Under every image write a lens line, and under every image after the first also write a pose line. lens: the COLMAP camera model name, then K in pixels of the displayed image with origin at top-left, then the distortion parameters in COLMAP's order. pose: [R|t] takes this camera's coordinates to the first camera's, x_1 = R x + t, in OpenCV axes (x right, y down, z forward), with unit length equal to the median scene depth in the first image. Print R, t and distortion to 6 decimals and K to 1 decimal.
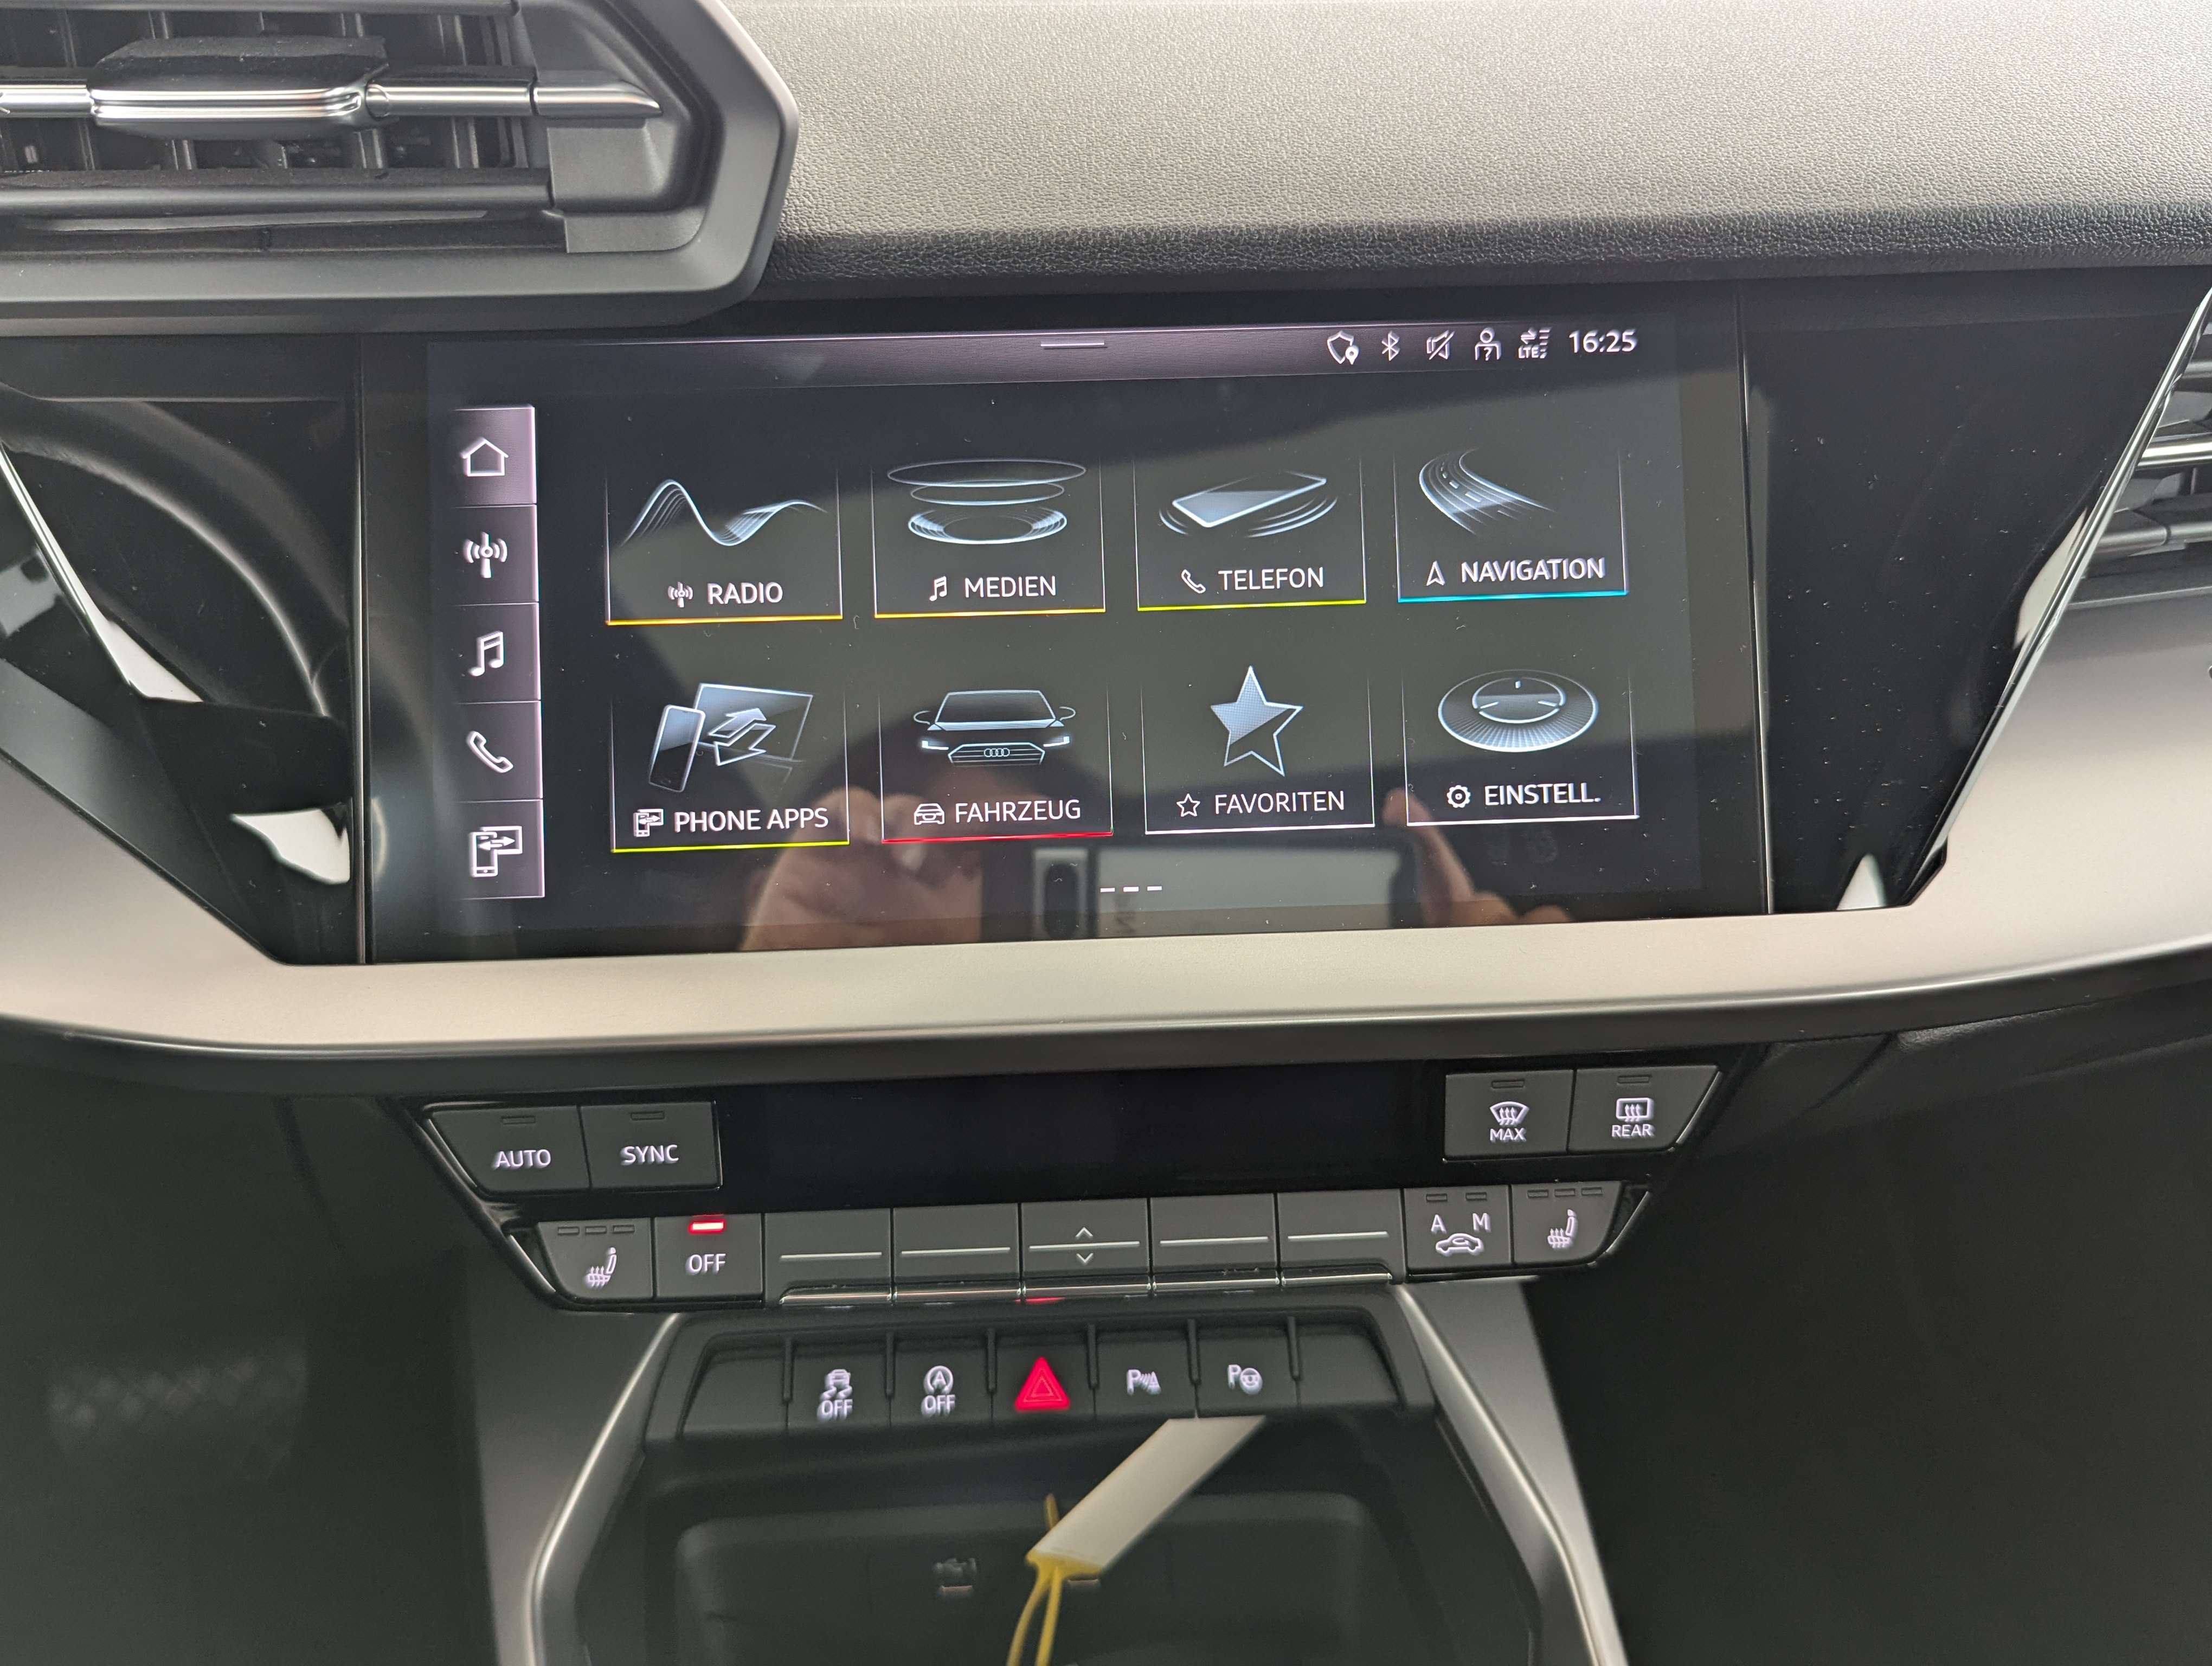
lens RADIAL K [[1714.3, 0, 1129.1], [0, 1714.3, 831.7], [0, 0, 1]] dist [0.026521, 0.000738]
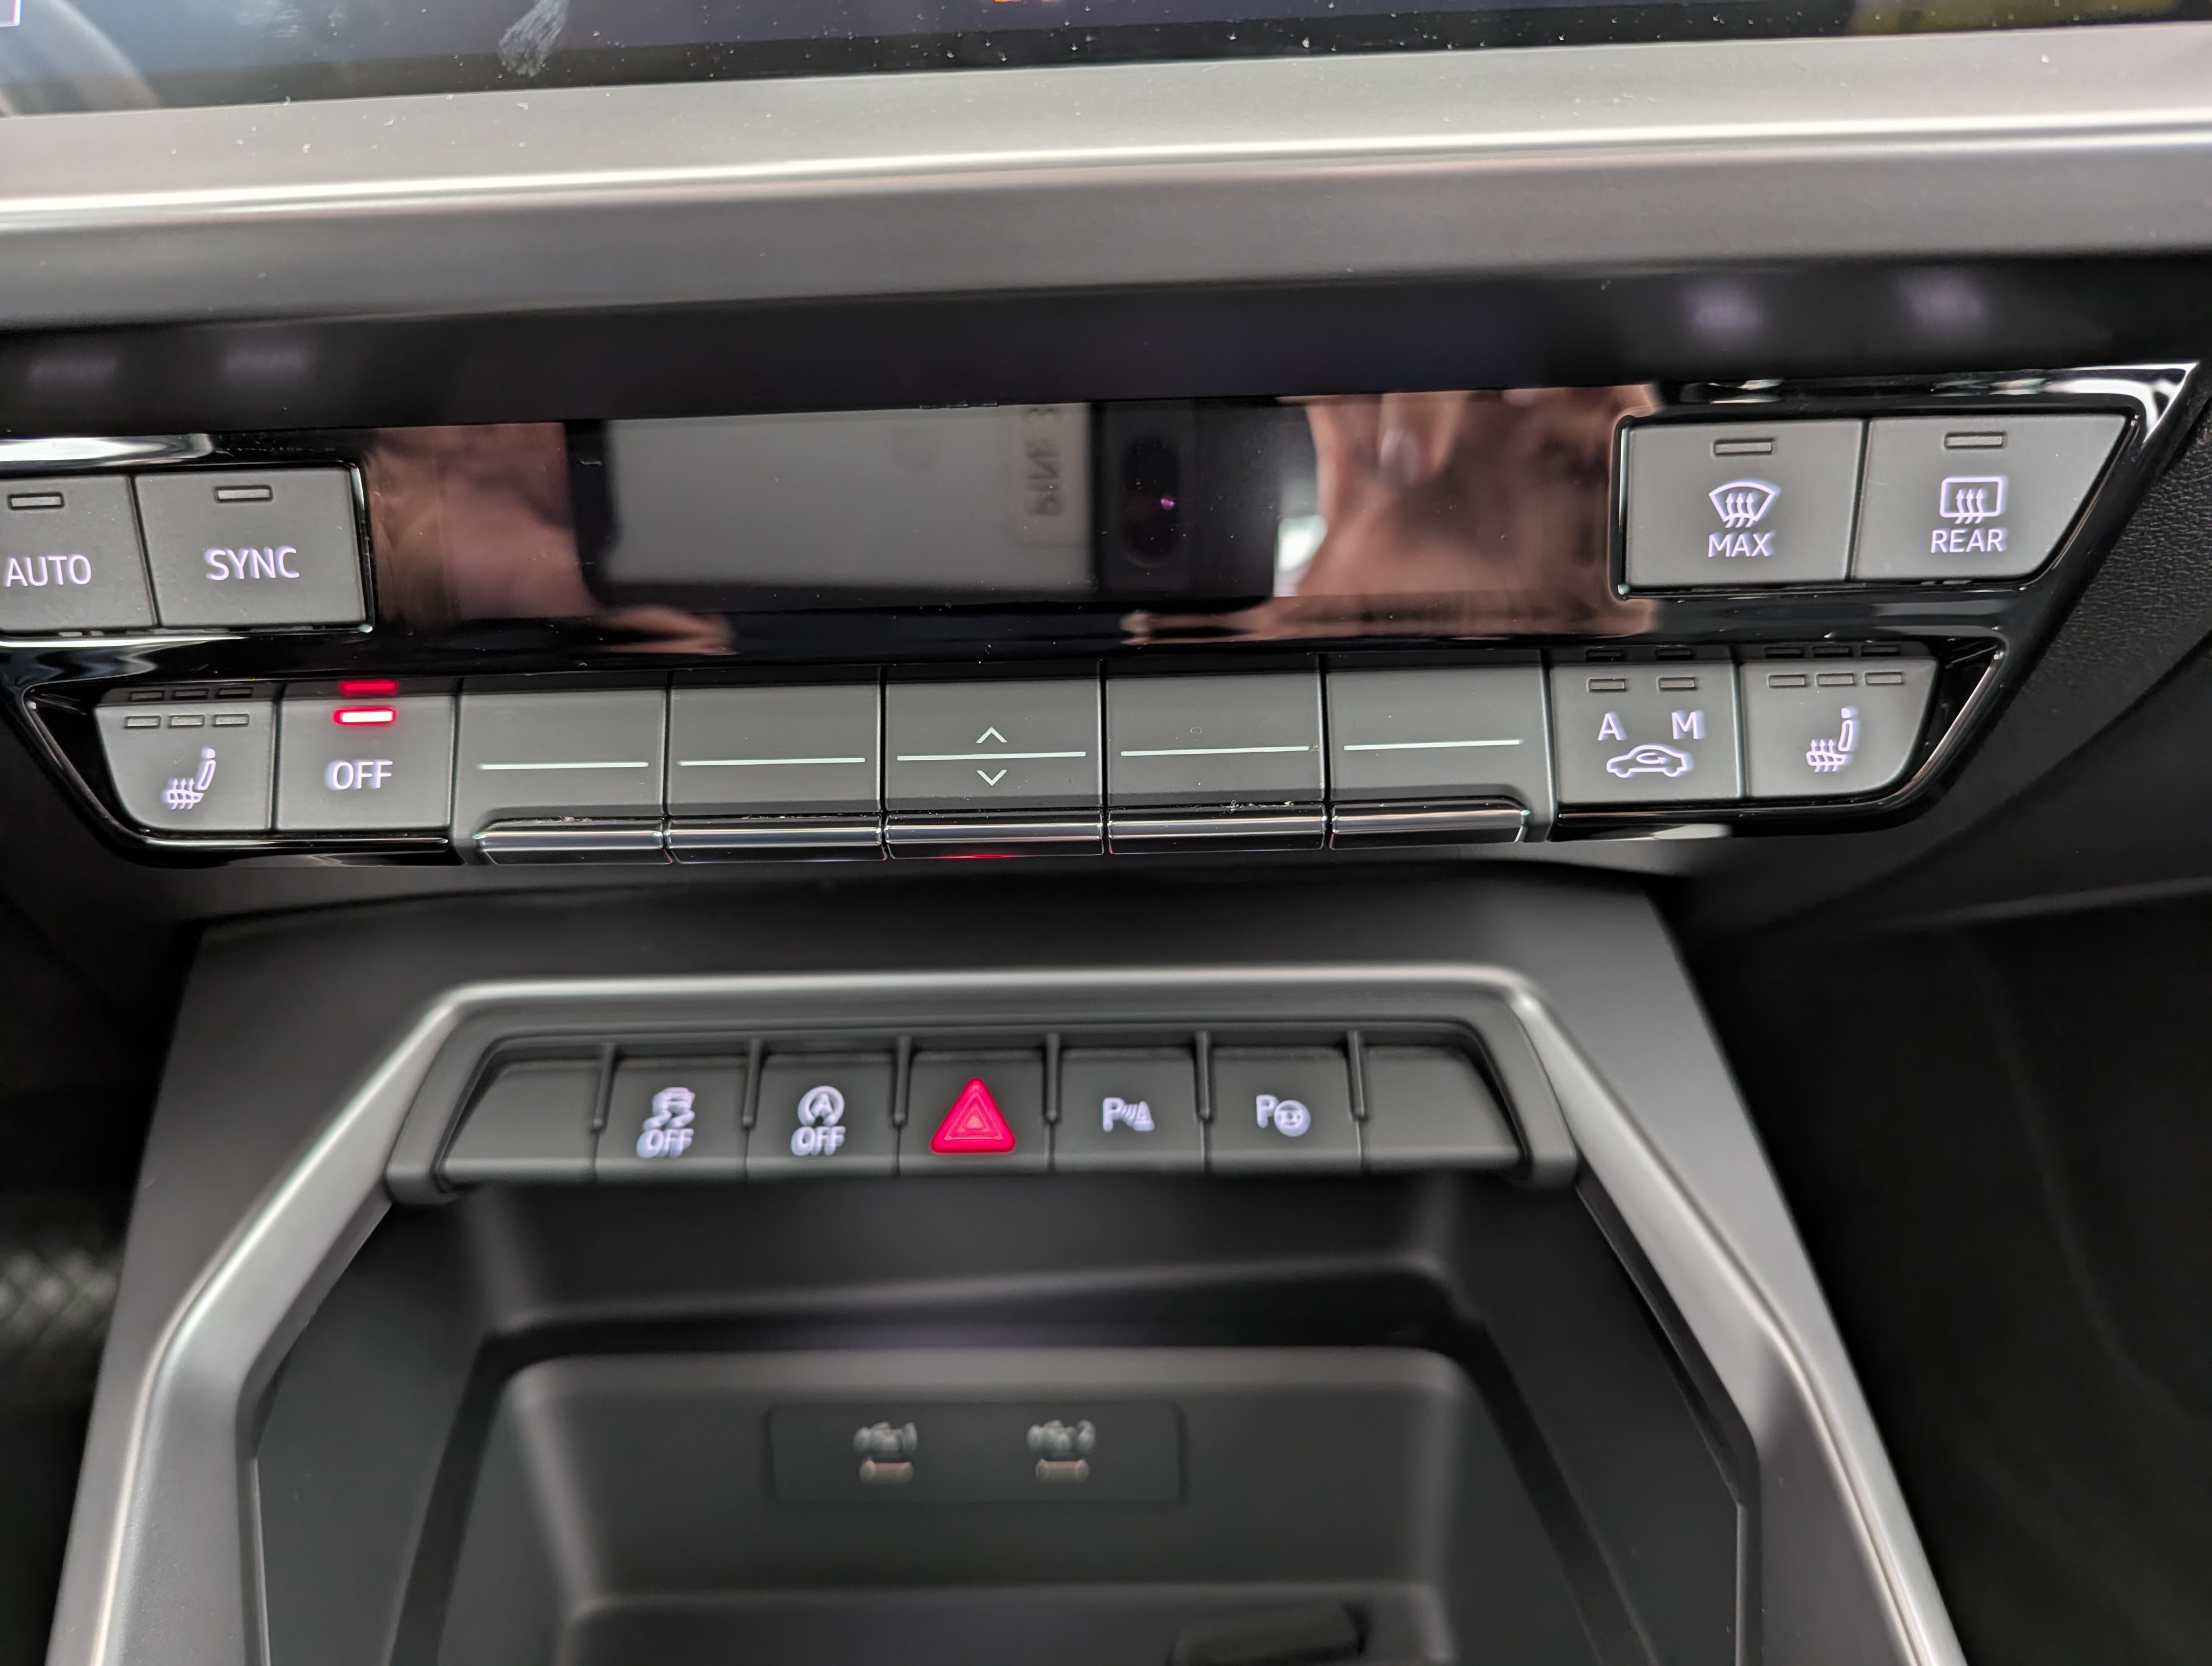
lens RADIAL K [[1514.6, 0, 1110.4], [0, 1514.6, 867.5], [0, 0, 1]] dist [-0.002755, 0.003582]
pose [[0.997280, 0.006905, -0.073380, 0.052352], [-0.011296, 0.998159, -0.059592, 0.309961], [0.072833, 0.060259, 0.995522, 0.496335]]
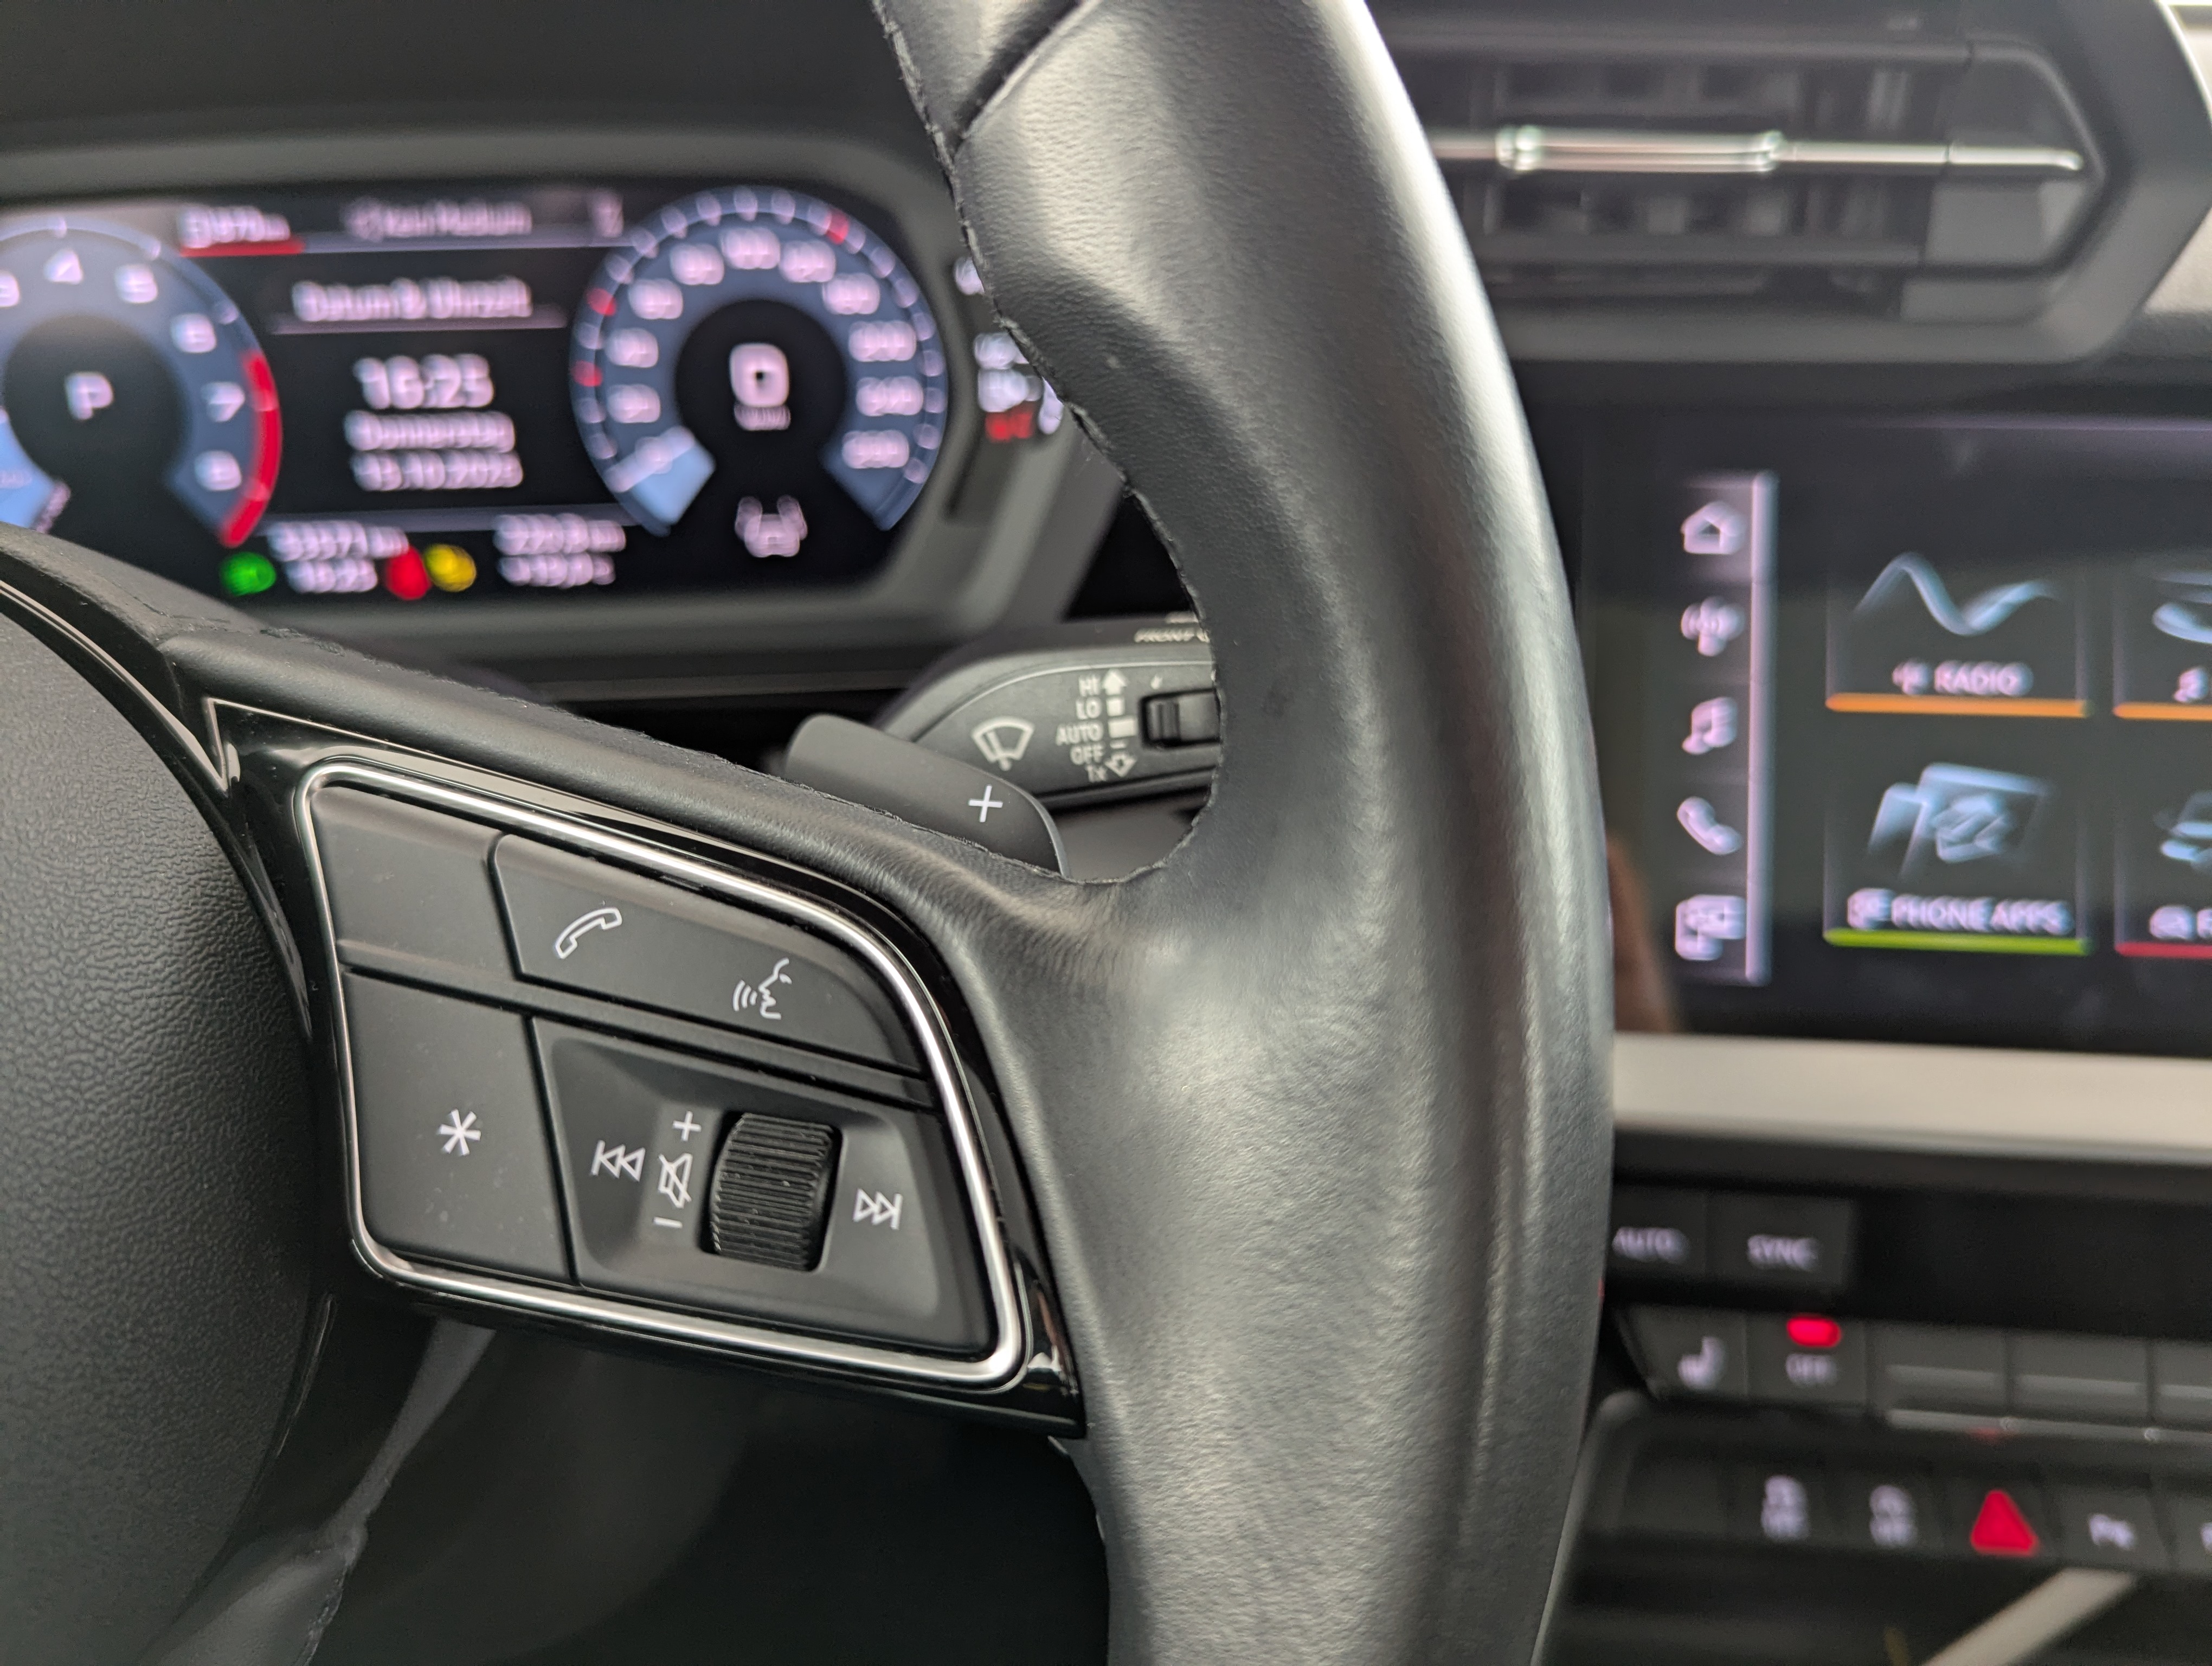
lens RADIAL K [[1543.2, 0, 1162.0], [0, 1543.2, 884.3], [0, 0, 1]] dist [0.003175, -0.000414]
pose [[0.988299, 0.072570, -0.134159, -0.508078], [-0.077686, 0.996422, -0.033289, 0.036684], [0.131263, 0.043322, 0.990401, 0.080864]]
